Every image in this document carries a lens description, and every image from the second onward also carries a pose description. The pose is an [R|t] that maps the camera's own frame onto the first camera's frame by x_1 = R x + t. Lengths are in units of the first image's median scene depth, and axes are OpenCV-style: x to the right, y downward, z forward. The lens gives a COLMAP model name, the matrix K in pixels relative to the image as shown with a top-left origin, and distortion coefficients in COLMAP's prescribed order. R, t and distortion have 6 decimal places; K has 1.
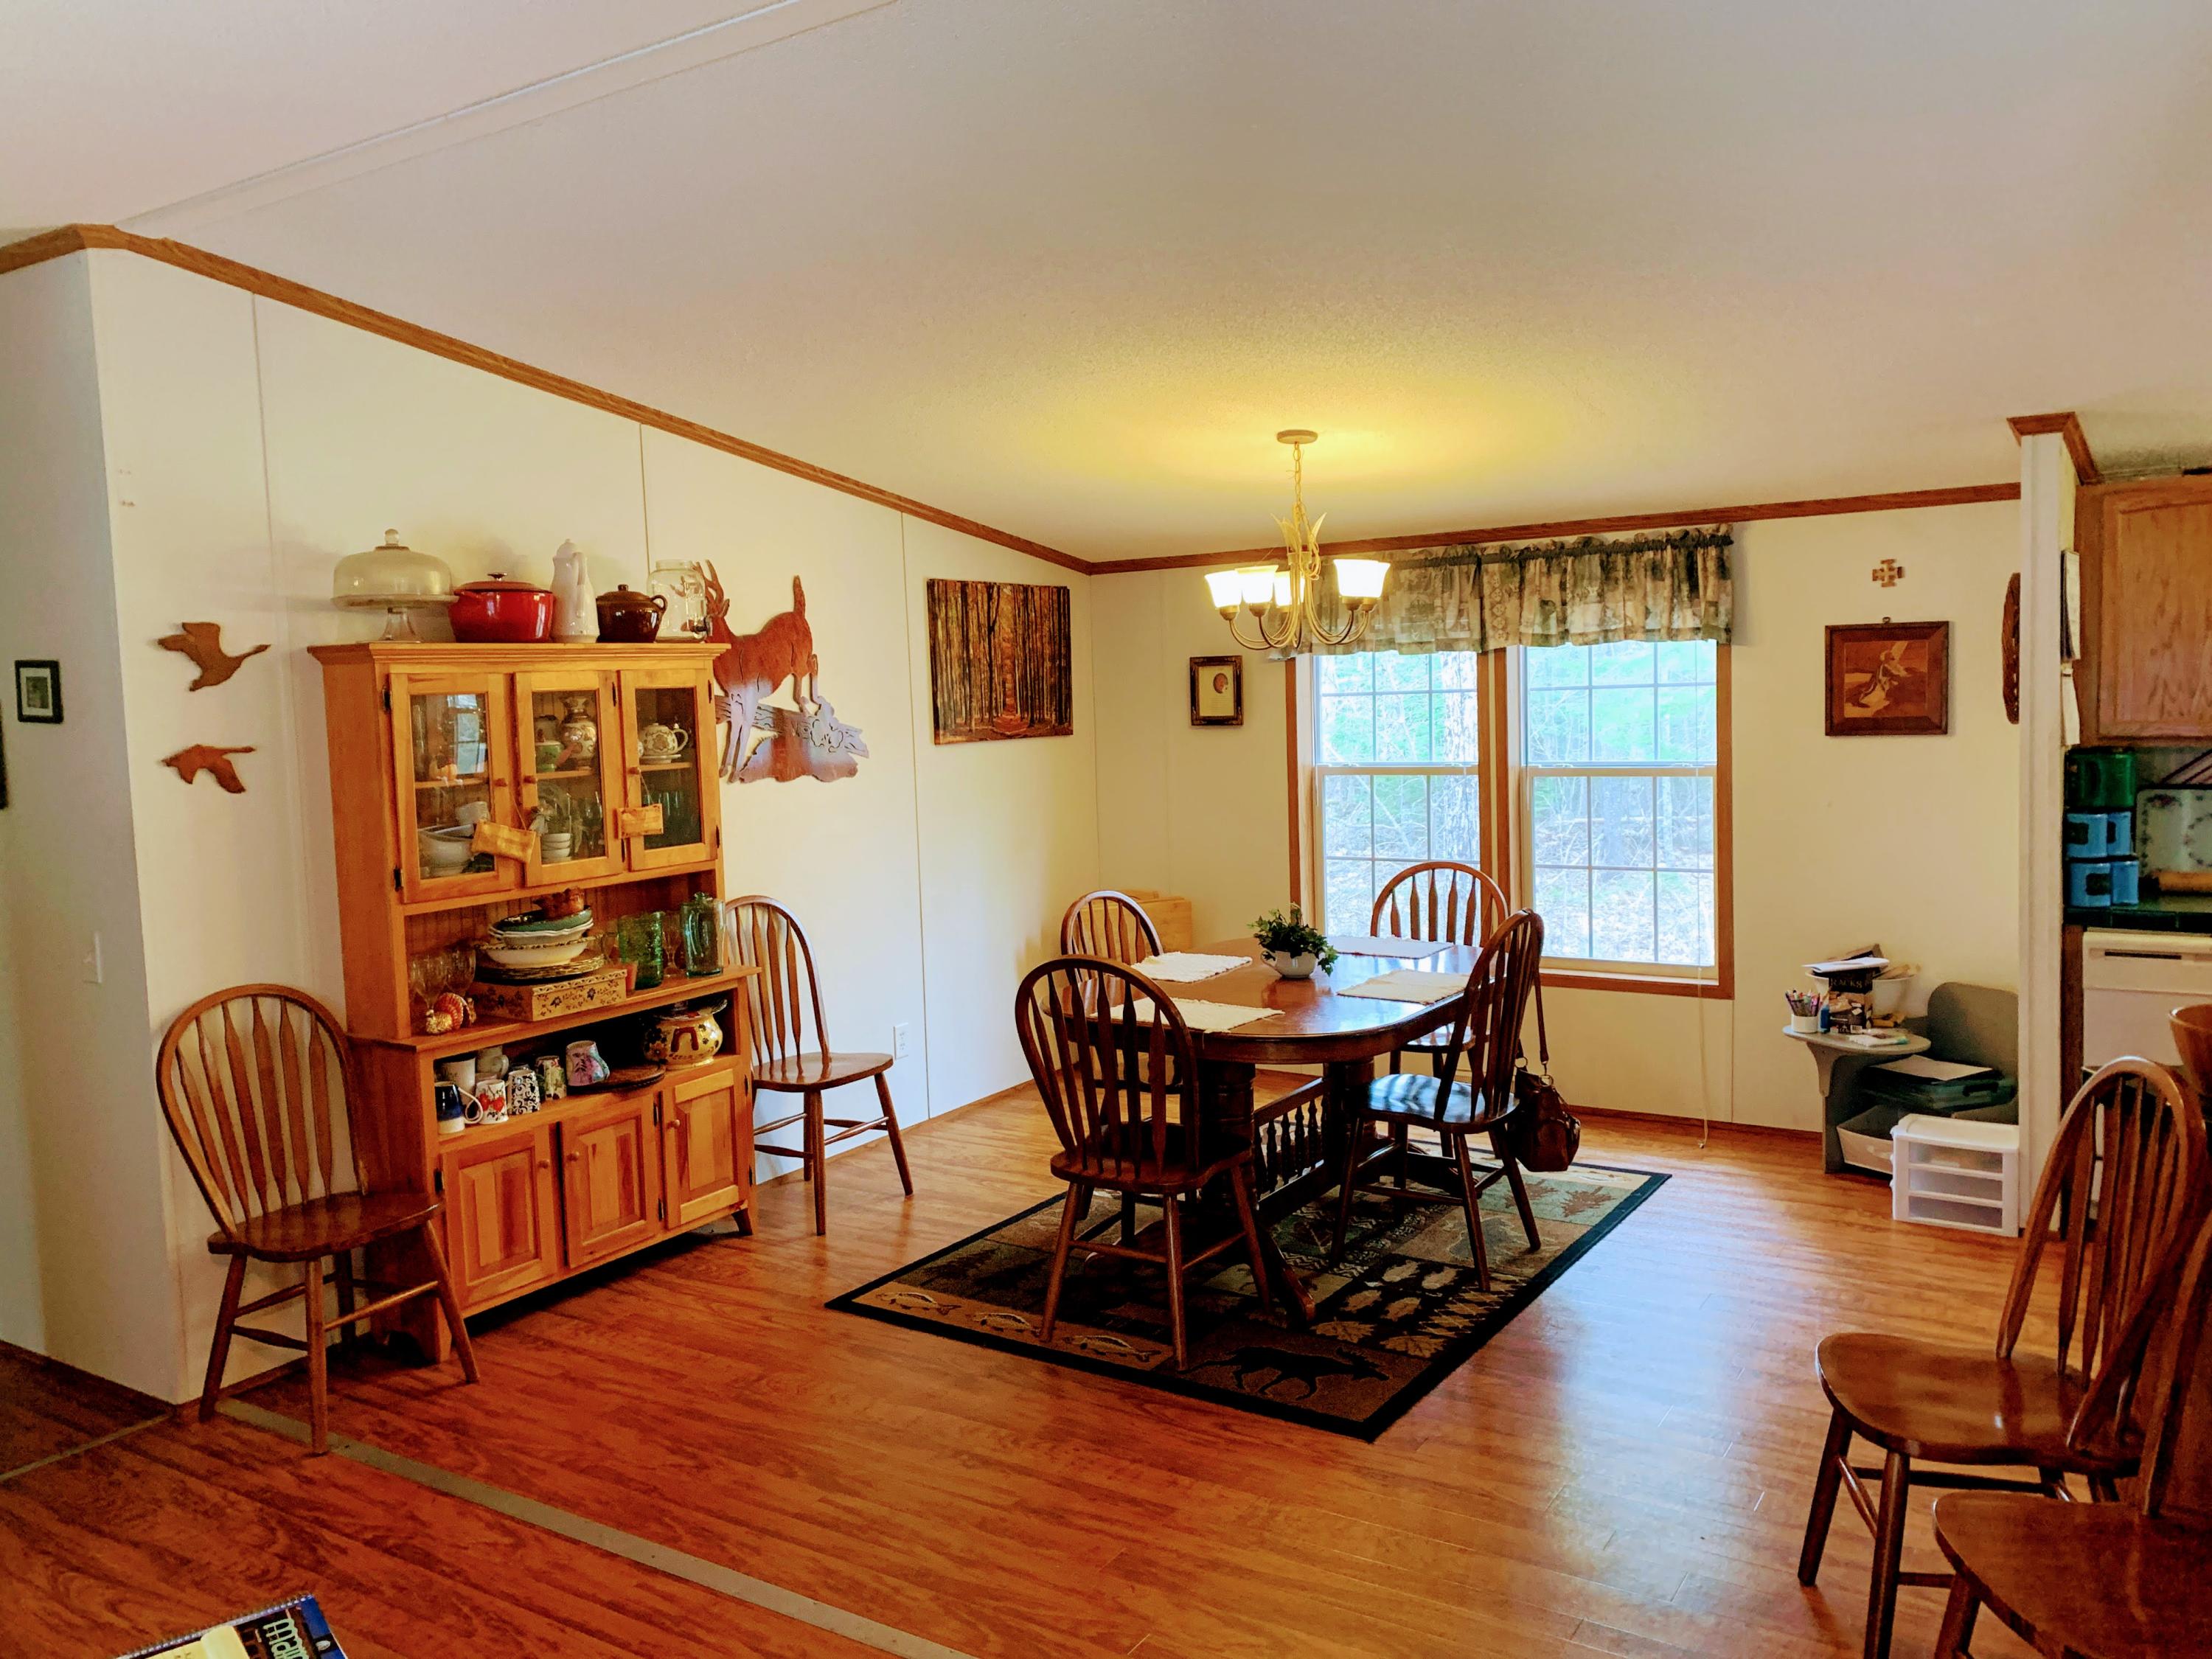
lens RADIAL K [[1748.4, 0, 1109.7], [0, 1748.4, 801.6], [0, 0, 1]] dist [0.081448, -0.215003]
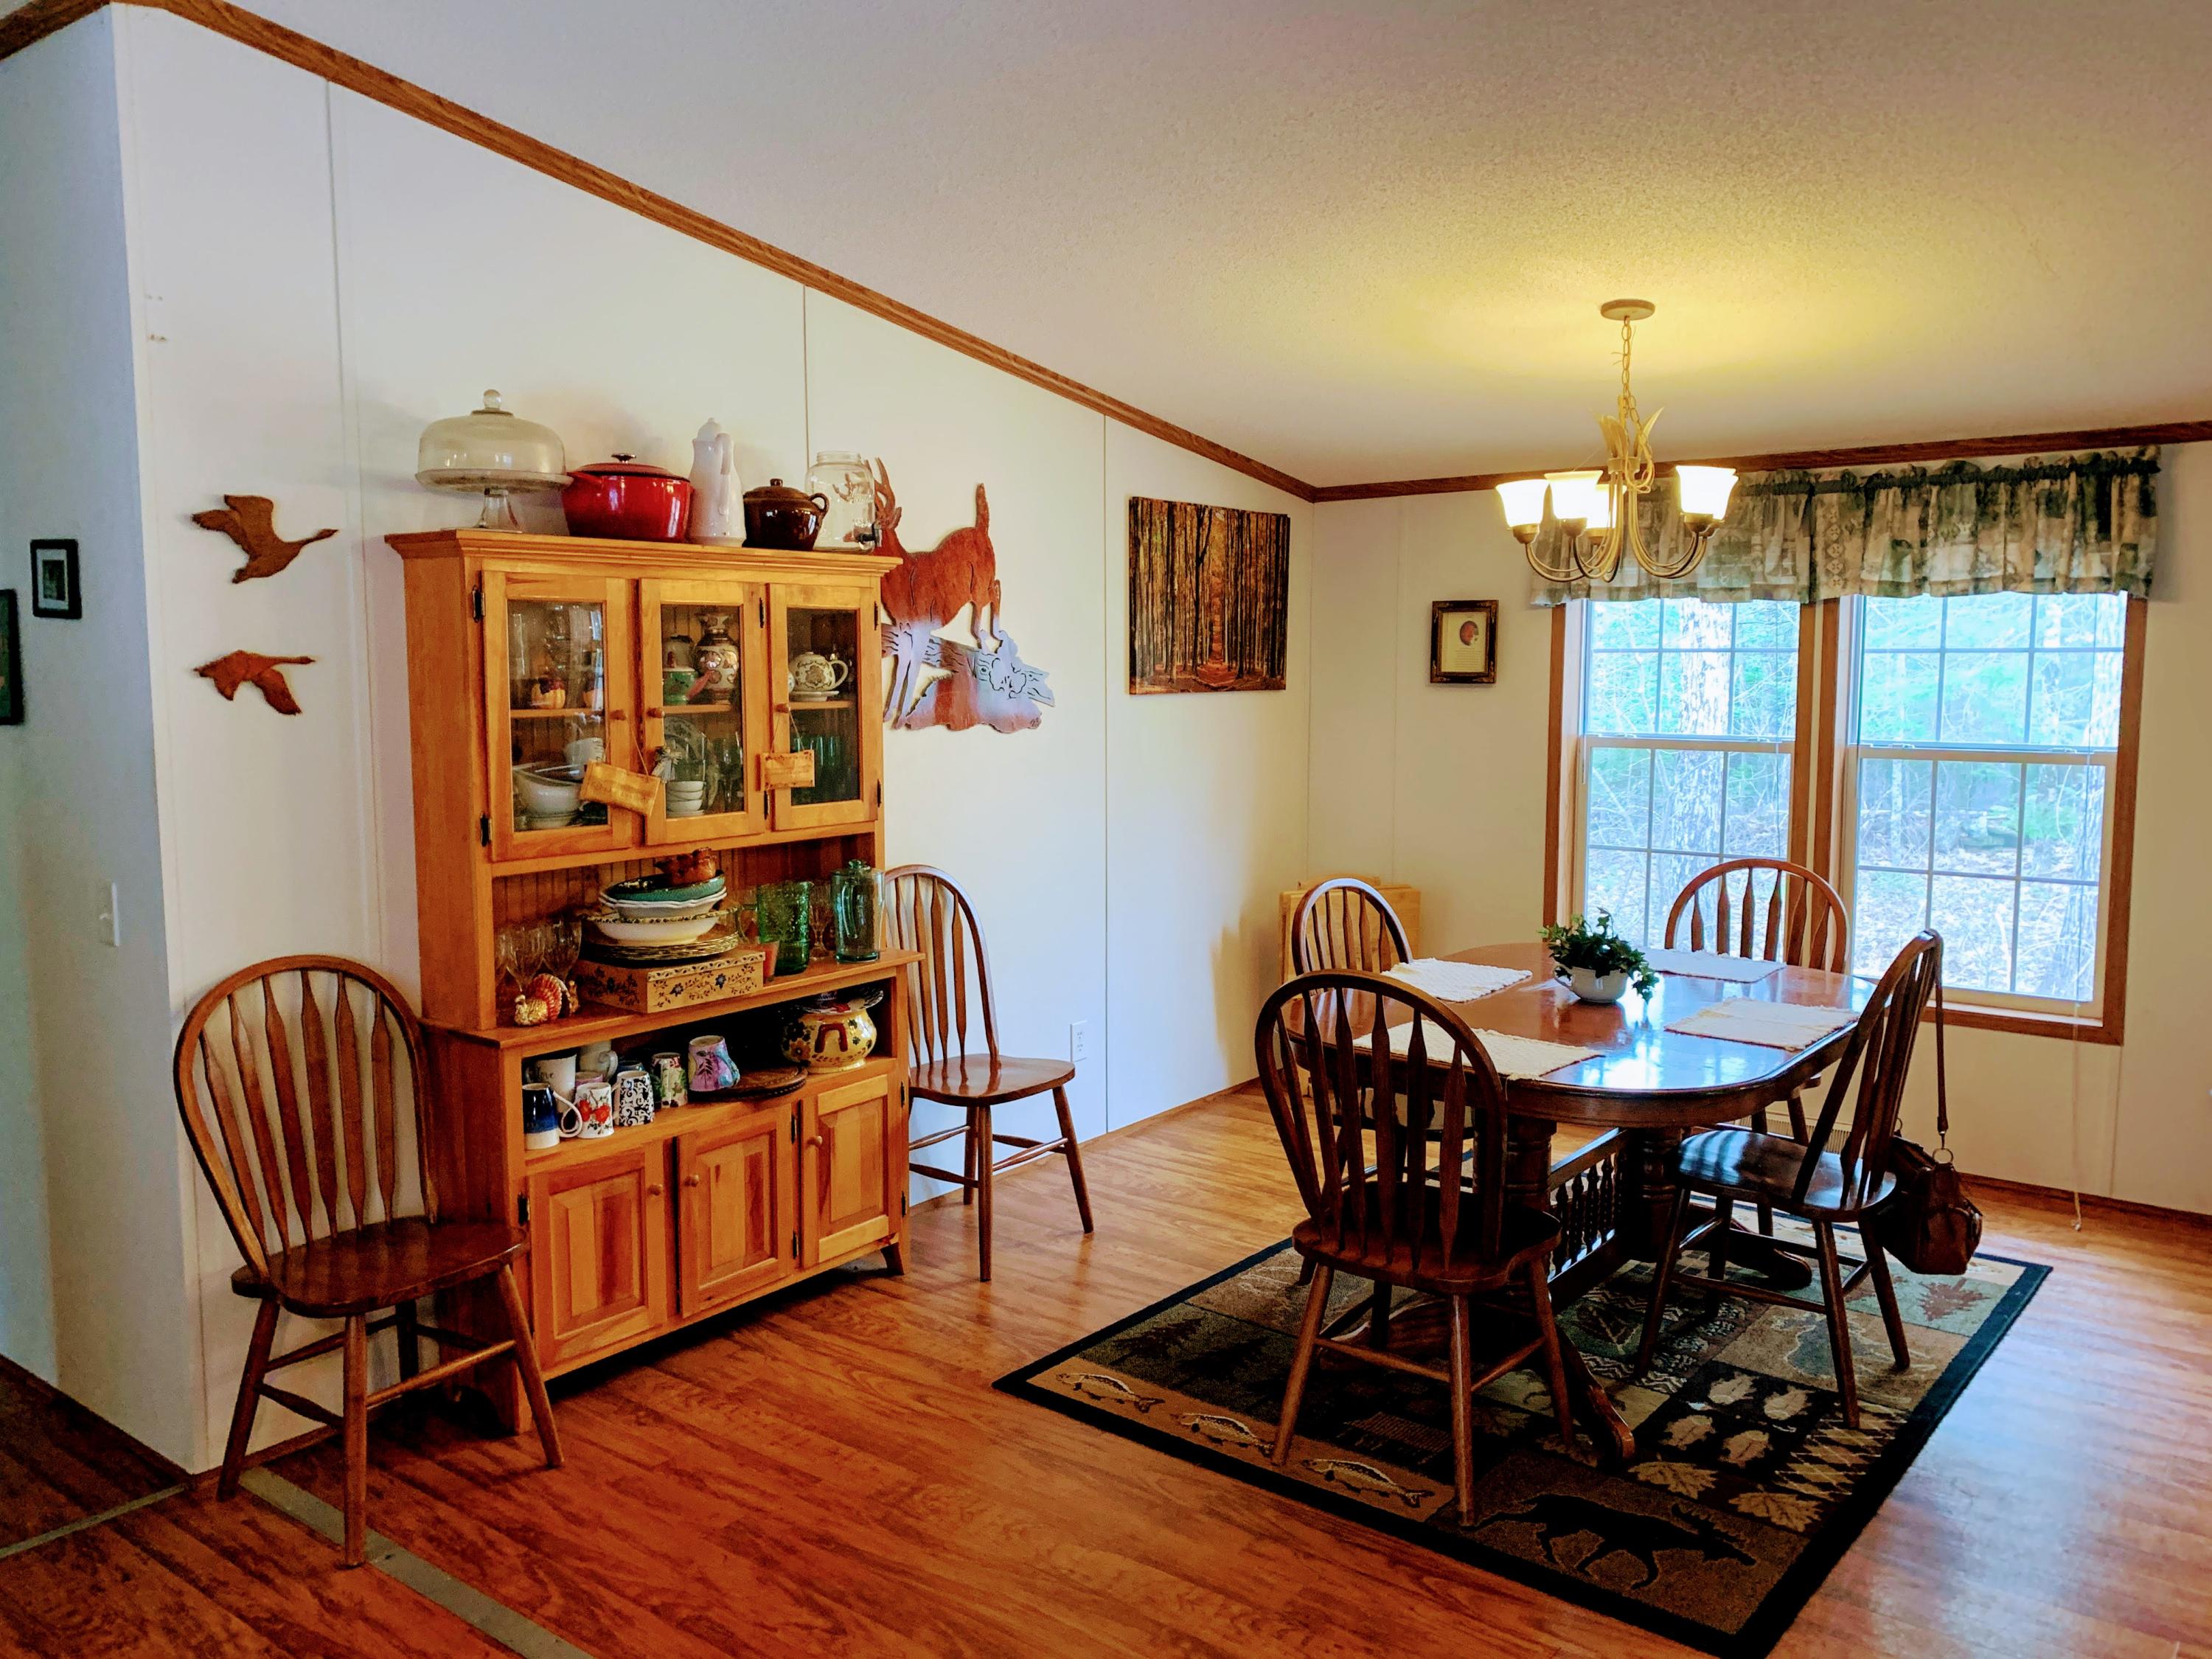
lens RADIAL K [[1748.4, 0, 1109.7], [0, 1748.4, 801.6], [0, 0, 1]] dist [0.081448, -0.215003]
pose [[0.995973, 0.039779, -0.080344, -0.053318], [-0.038262, 0.999061, 0.020335, 0.003651], [0.081078, -0.017179, 0.996560, 0.205241]]
